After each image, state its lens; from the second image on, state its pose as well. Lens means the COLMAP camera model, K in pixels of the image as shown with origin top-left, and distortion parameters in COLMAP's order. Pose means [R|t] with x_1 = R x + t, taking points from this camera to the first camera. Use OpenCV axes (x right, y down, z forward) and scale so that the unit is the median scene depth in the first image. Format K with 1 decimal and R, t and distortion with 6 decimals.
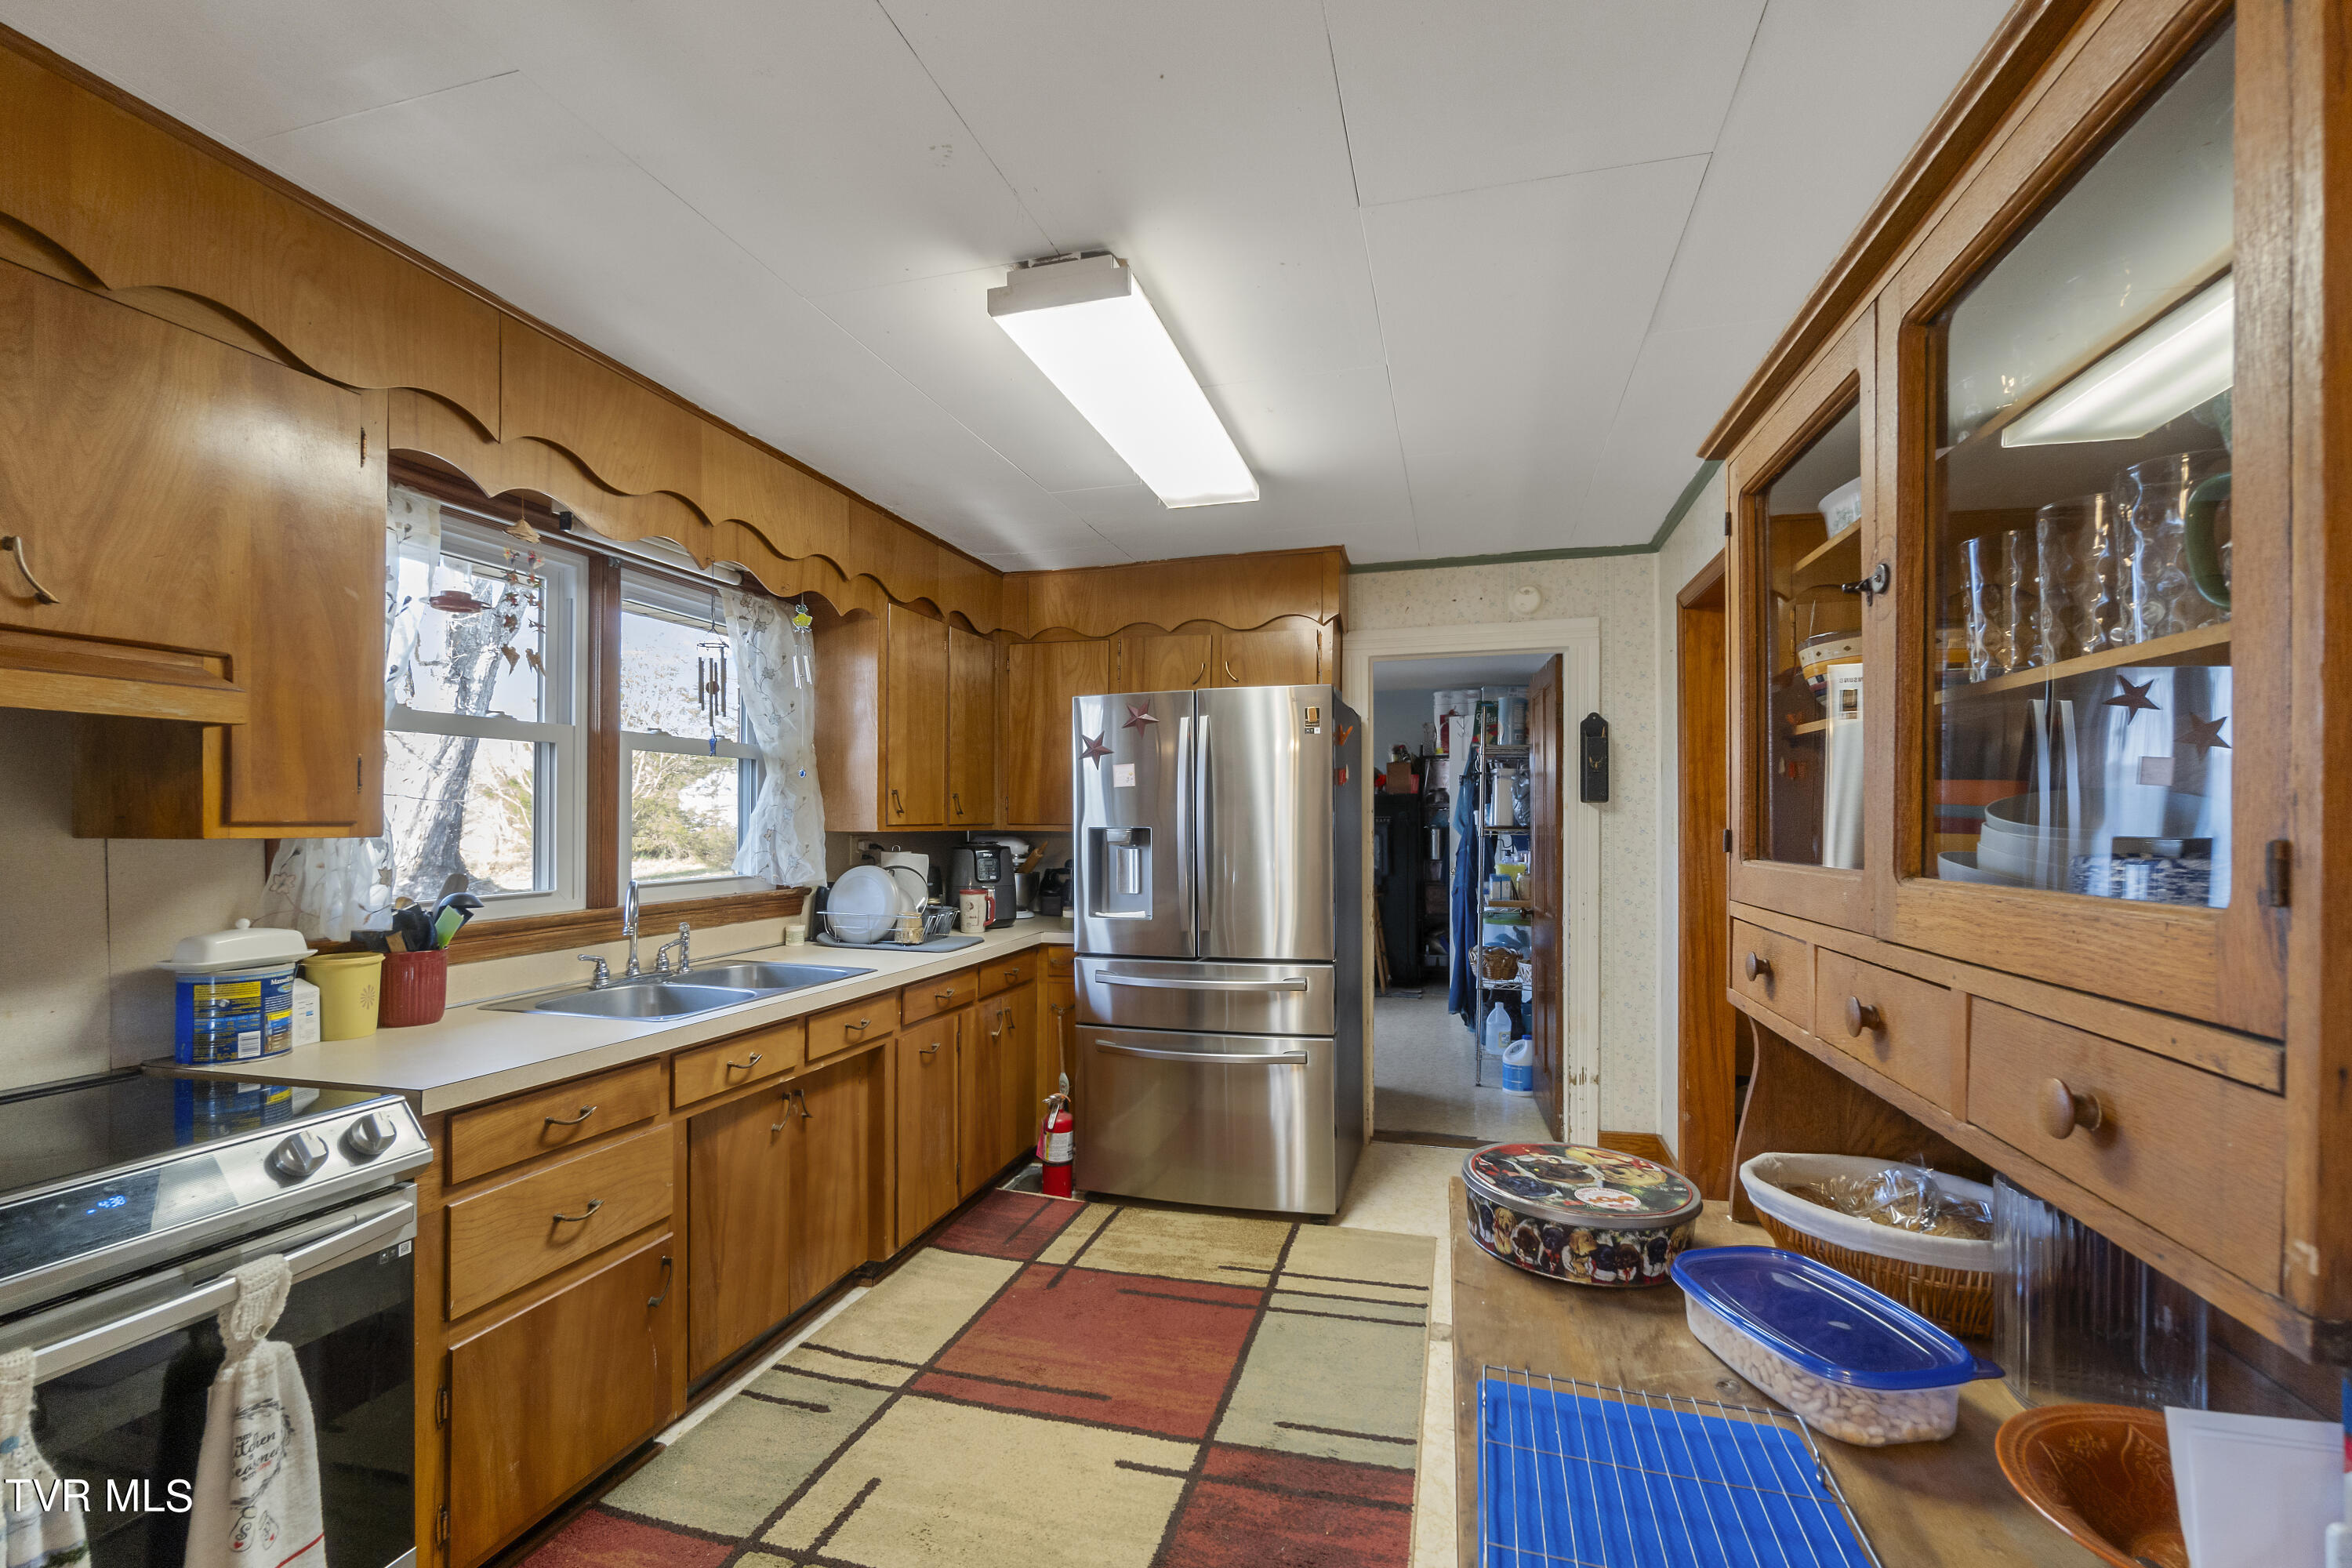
lens RADIAL K [[1028.4, 0, 1200.7], [0, 1028.4, 816.8], [0, 0, 1]] dist [-0.000790, 0.001425]
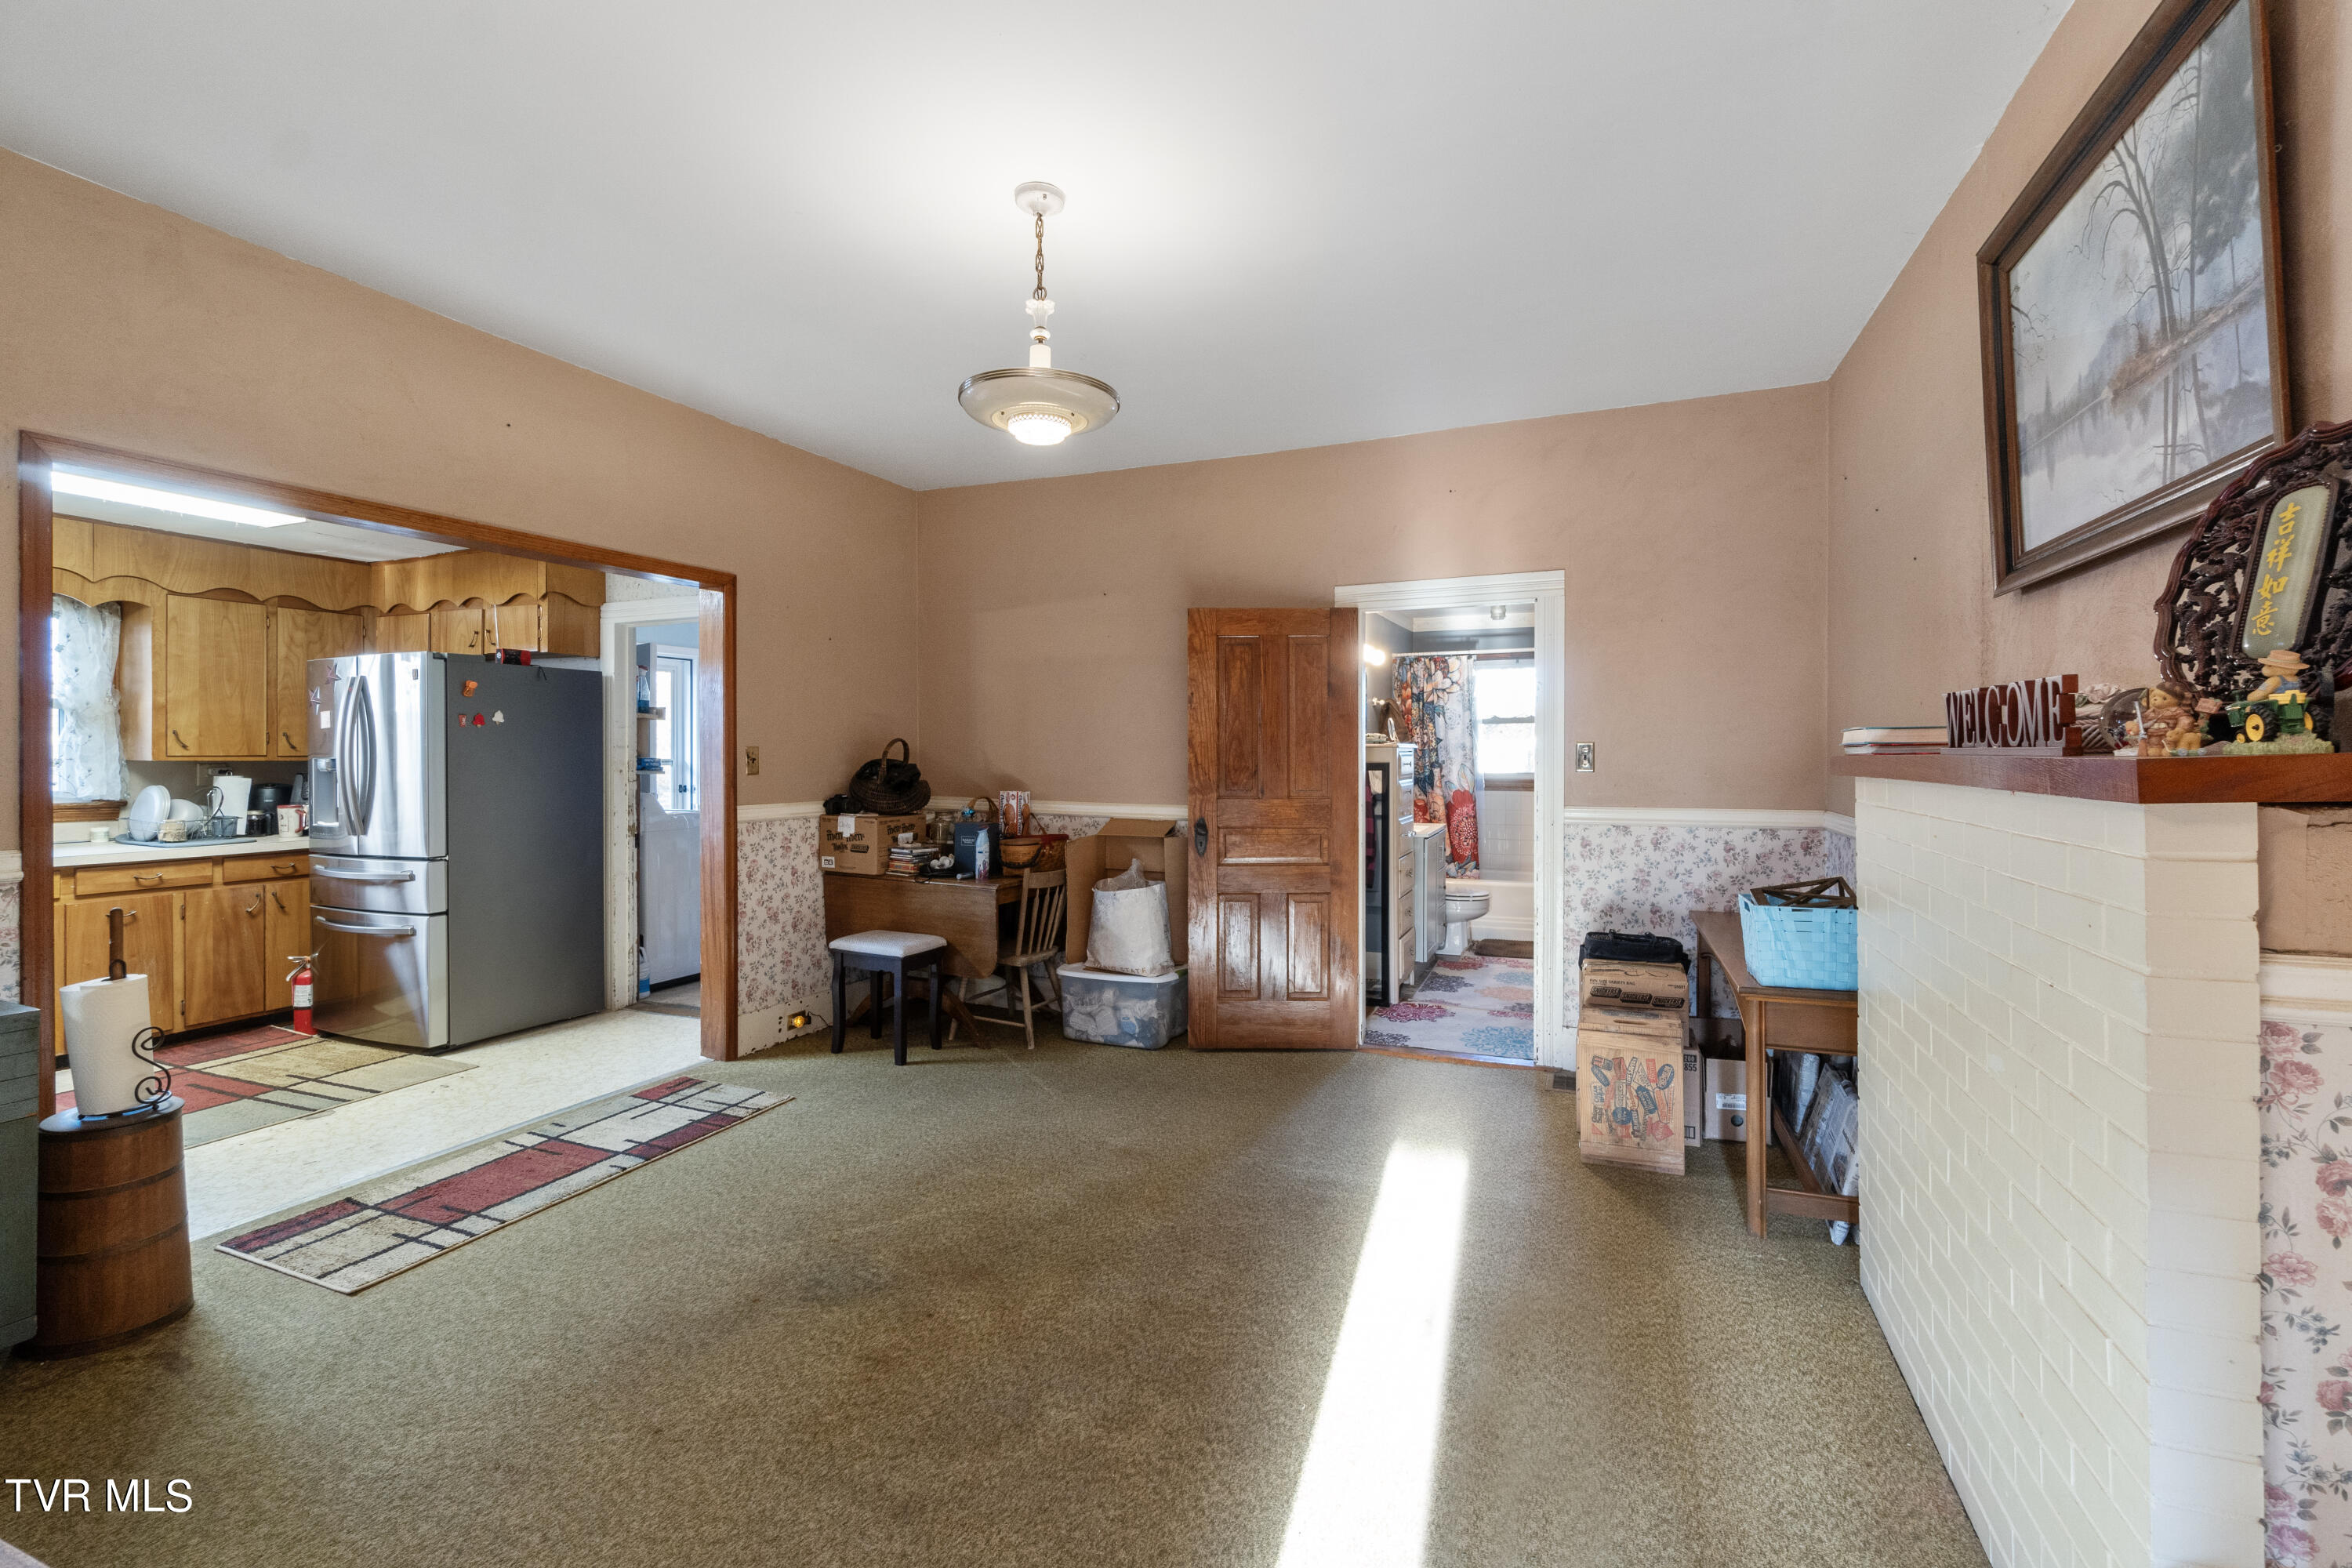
lens RADIAL K [[1028.4, 0, 1185.5], [0, 1028.4, 751.7], [0, 0, 1]] dist [-0.000790, 0.001425]
pose [[0.990711, 0.002204, -0.135963, 1.297460], [-0.002051, 0.999997, 0.001269, -0.002743], [0.135965, -0.000978, 0.990713, -0.192560]]
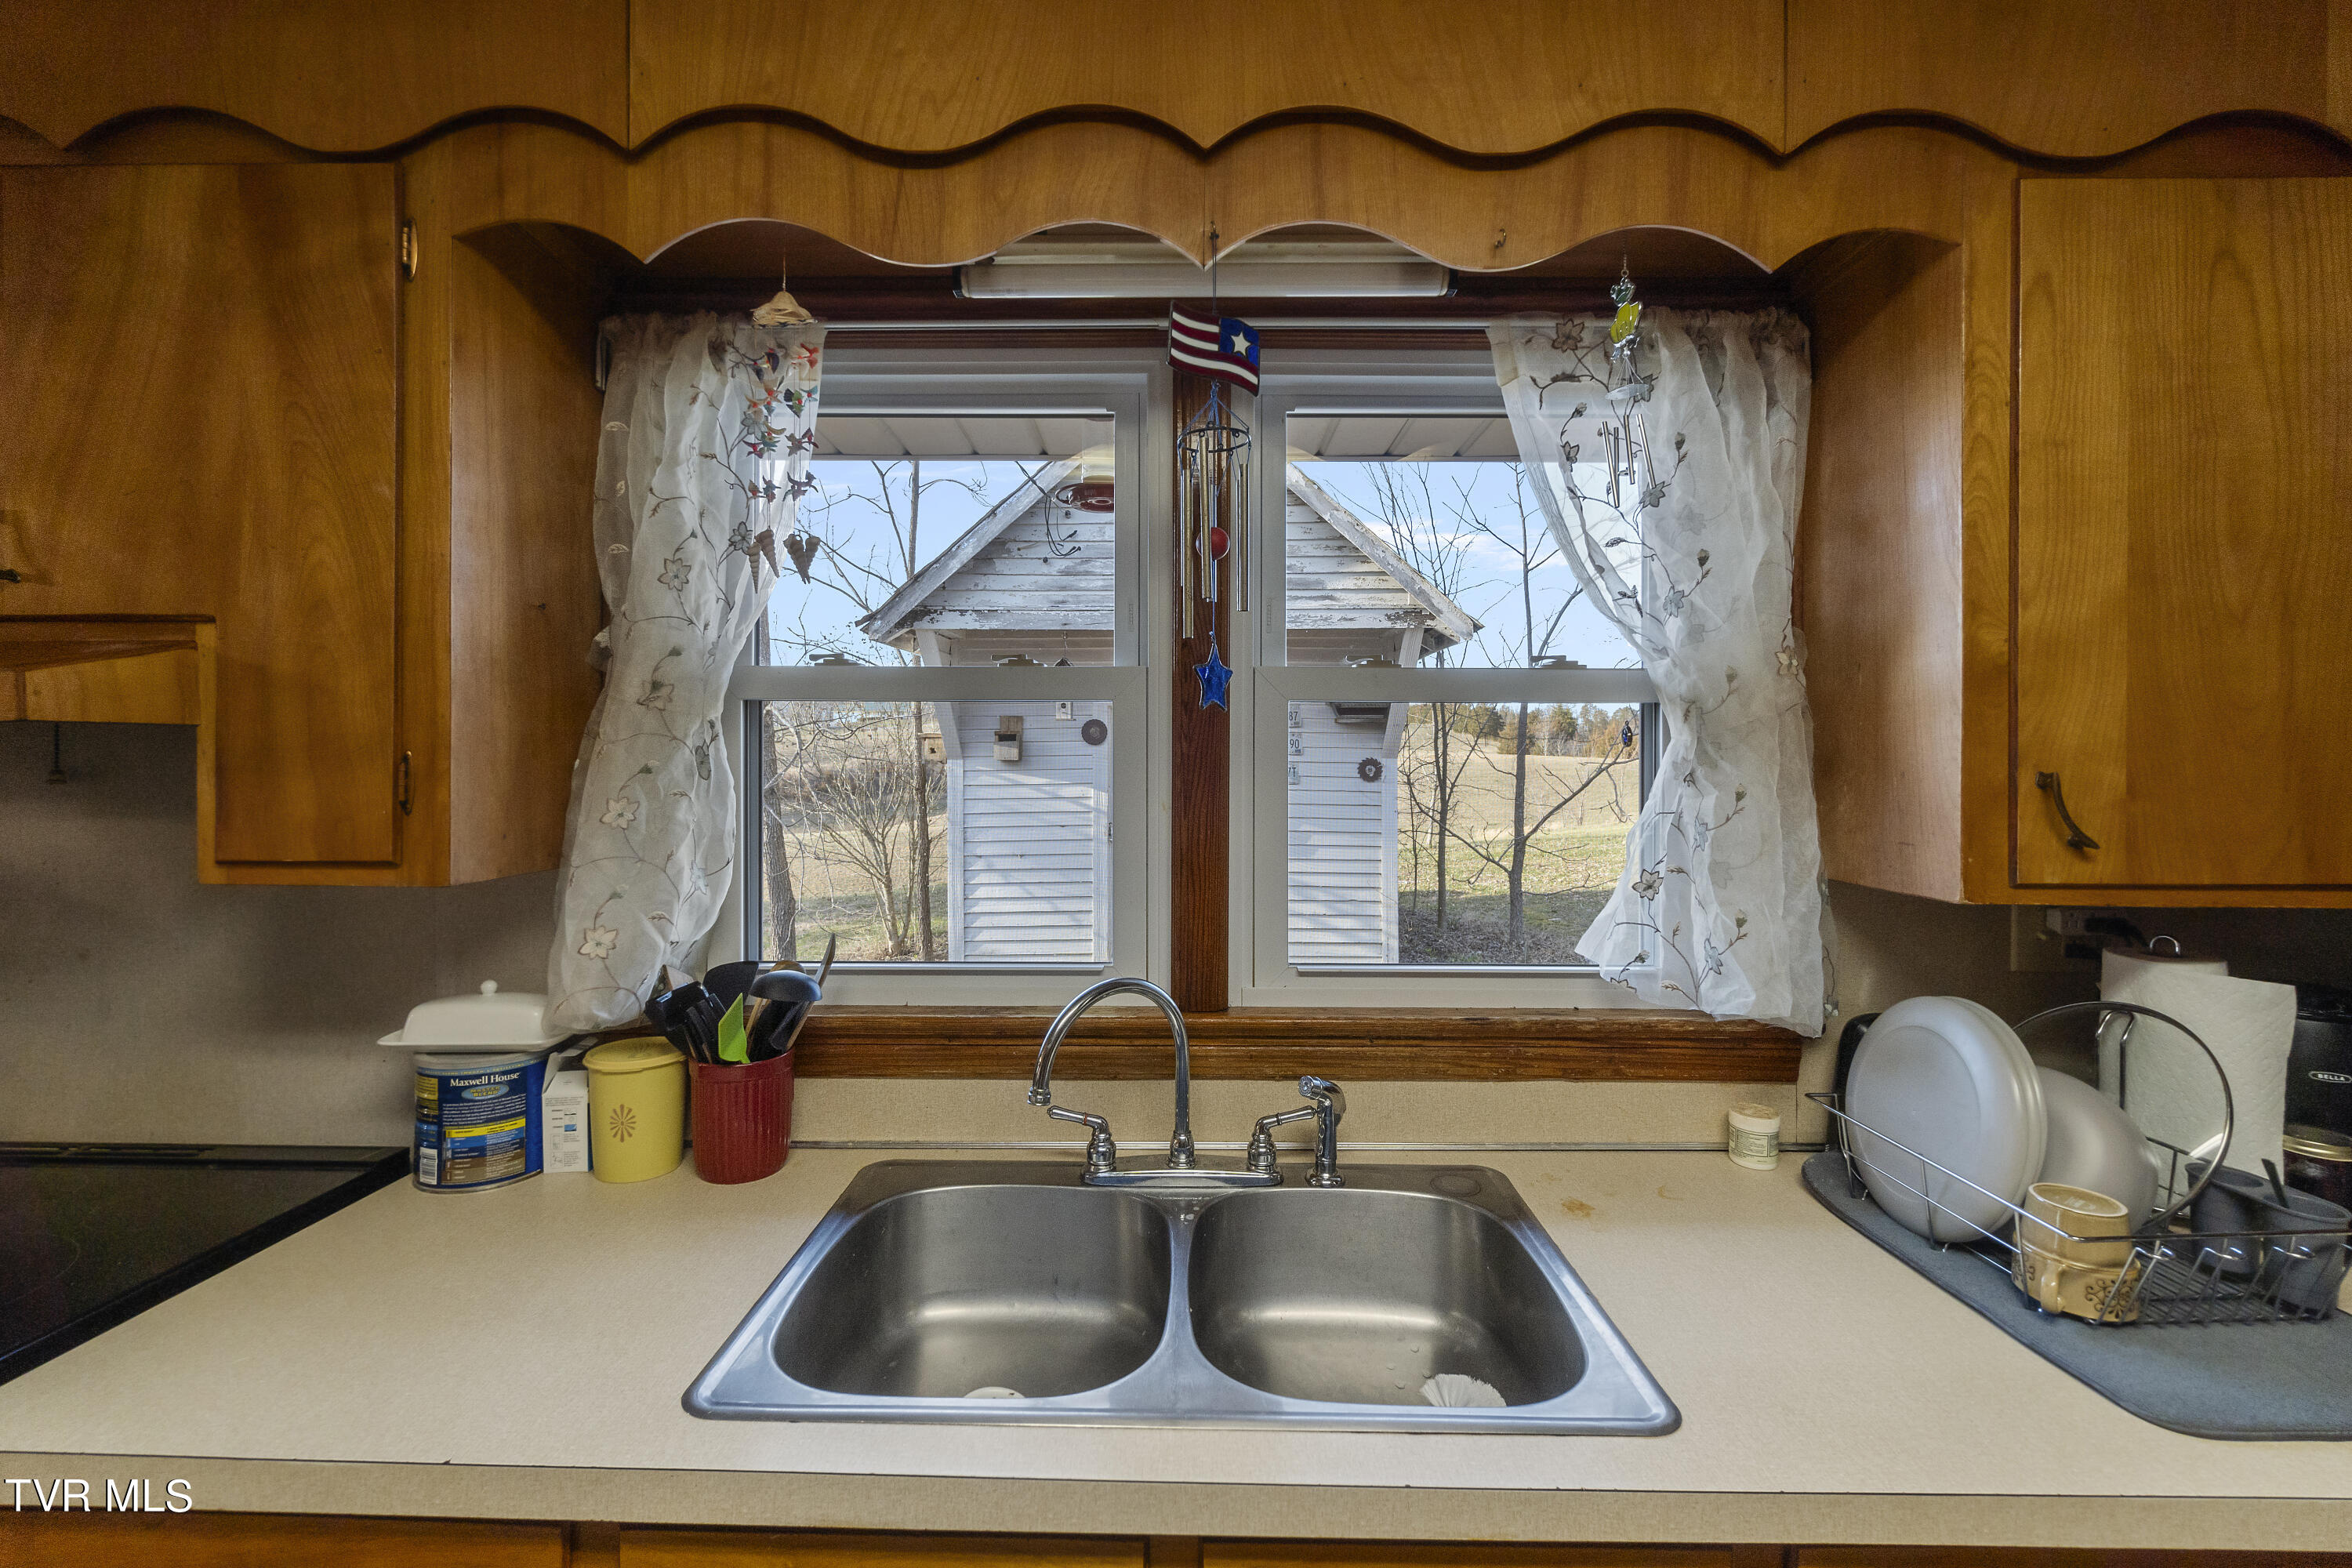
lens RADIAL K [[1028.4, 0, 1168.7], [0, 1028.4, 763.7], [0, 0, 1]] dist [-0.000790, 0.001425]
pose [[0.238691, 0.000909, -0.971095, -0.062322], [-0.003343, 0.999994, 0.000115, -0.030082], [0.971090, 0.003219, 0.238693, 0.702772]]
